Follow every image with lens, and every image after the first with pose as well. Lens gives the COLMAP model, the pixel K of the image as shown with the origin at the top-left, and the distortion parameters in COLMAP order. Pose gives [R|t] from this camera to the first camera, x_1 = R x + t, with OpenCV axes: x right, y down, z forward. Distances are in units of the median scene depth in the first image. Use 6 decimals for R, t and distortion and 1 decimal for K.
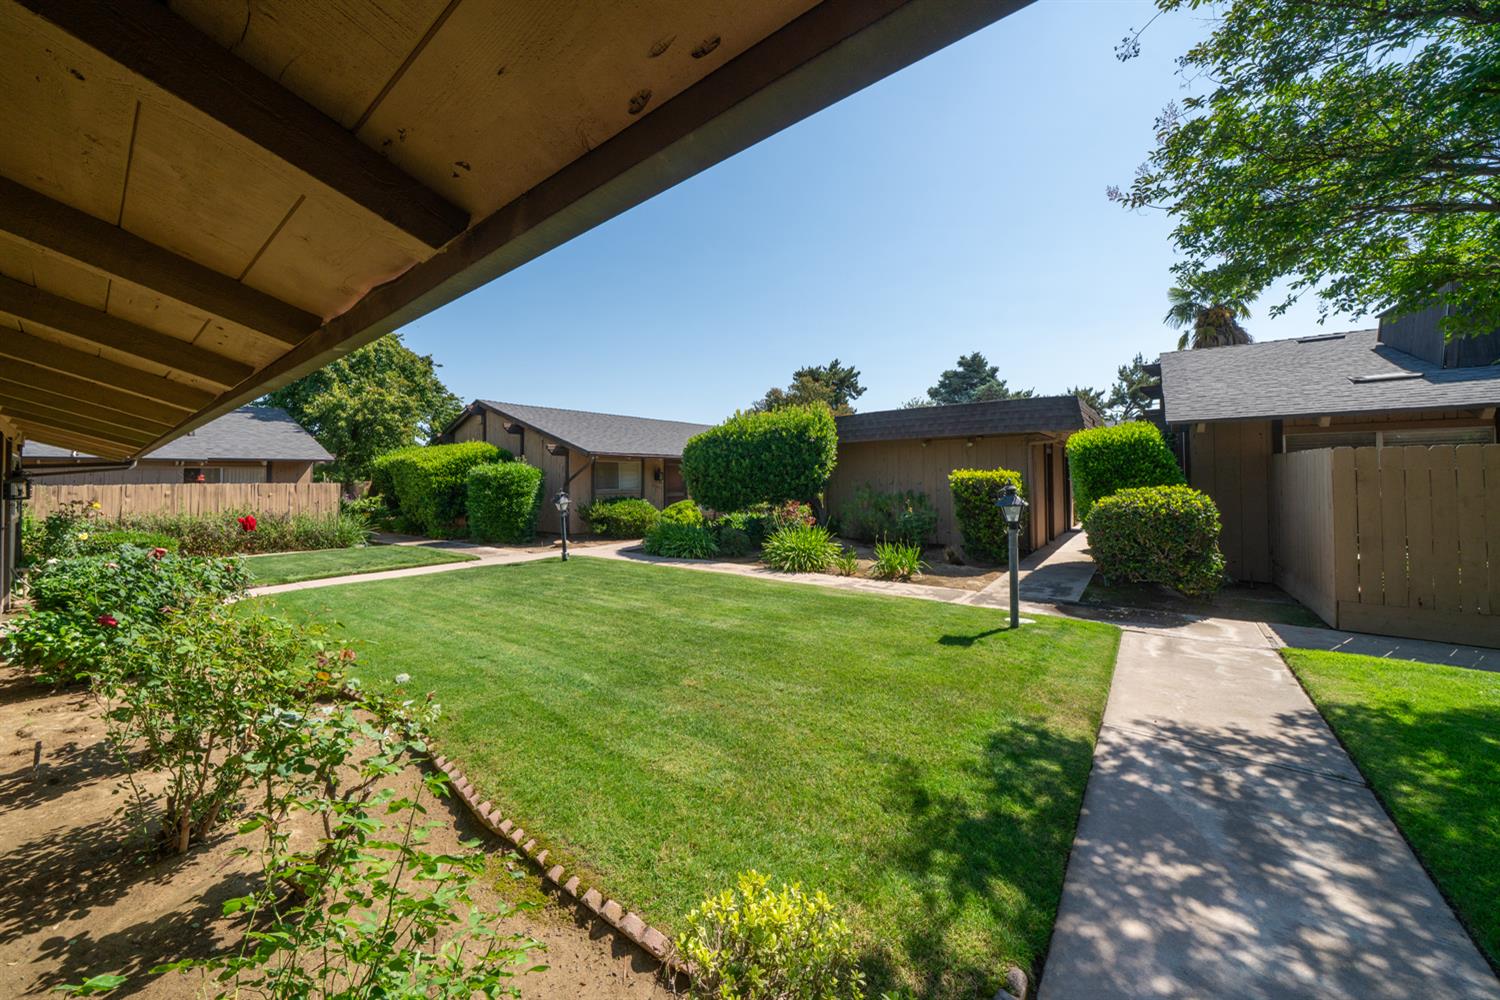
lens RADIAL K [[536.3, 0, 750.0], [0, 536.3, 500.0], [0, 0, 1]] dist [0.000265, 0.000007]
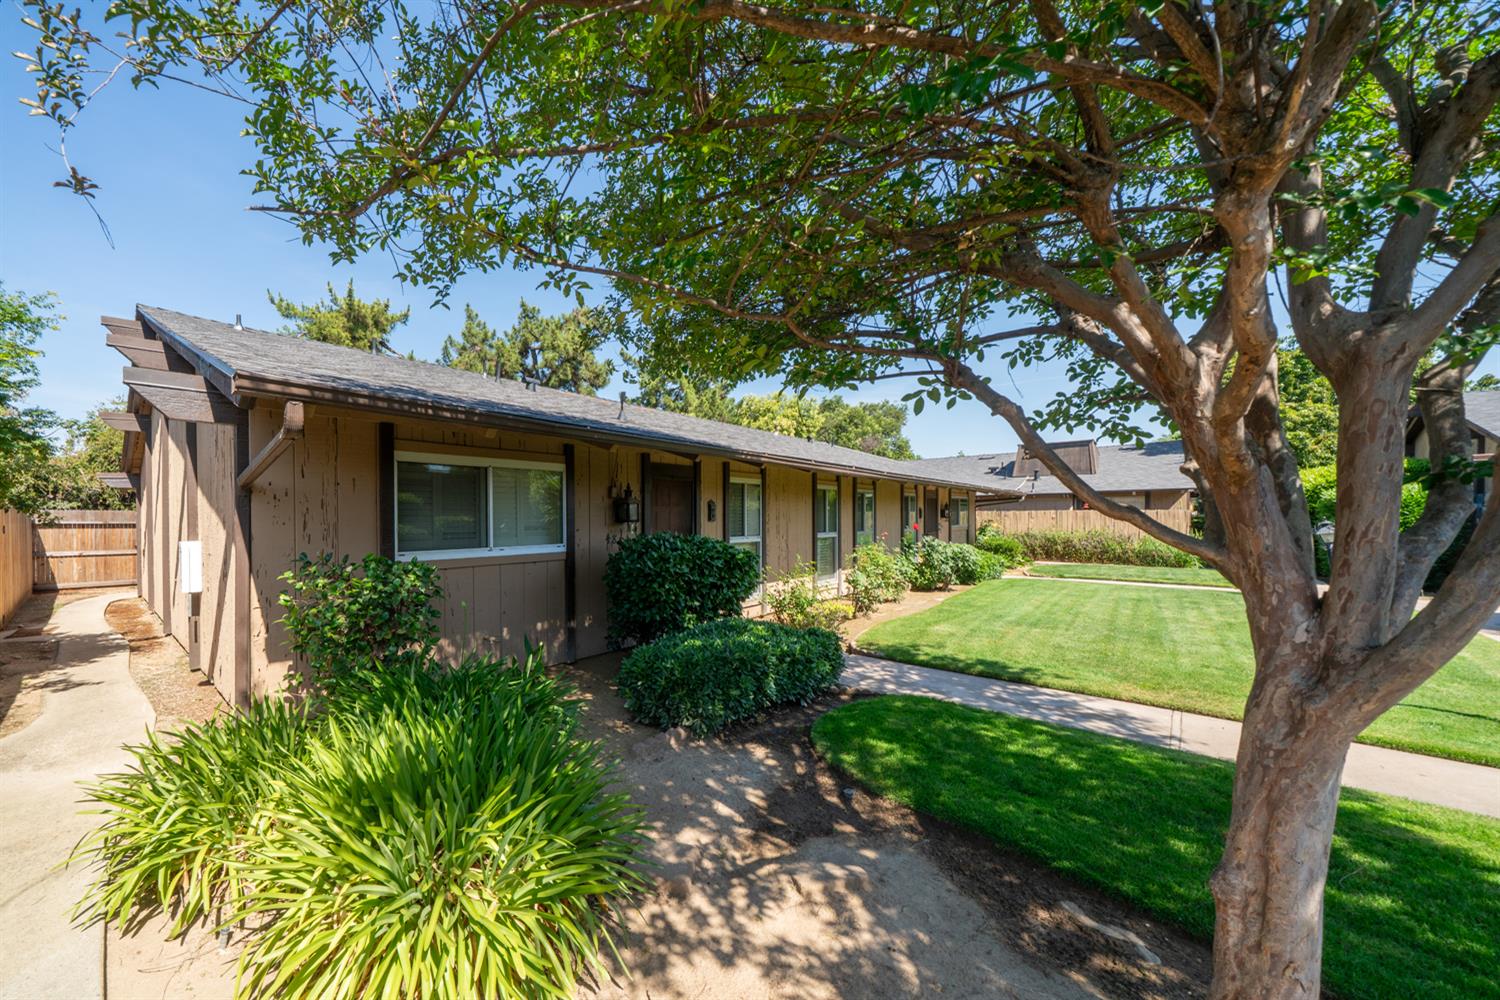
lens RADIAL K [[545.8, 0, 749.3], [0, 545.8, 525.4], [0, 0, 1]] dist [-0.000649, -0.000055]
pose [[0.079825, 0.019010, -0.996628, 2.059990], [-0.017104, 0.999697, 0.017699, -0.027547], [0.996662, 0.015634, 0.080126, 0.018385]]
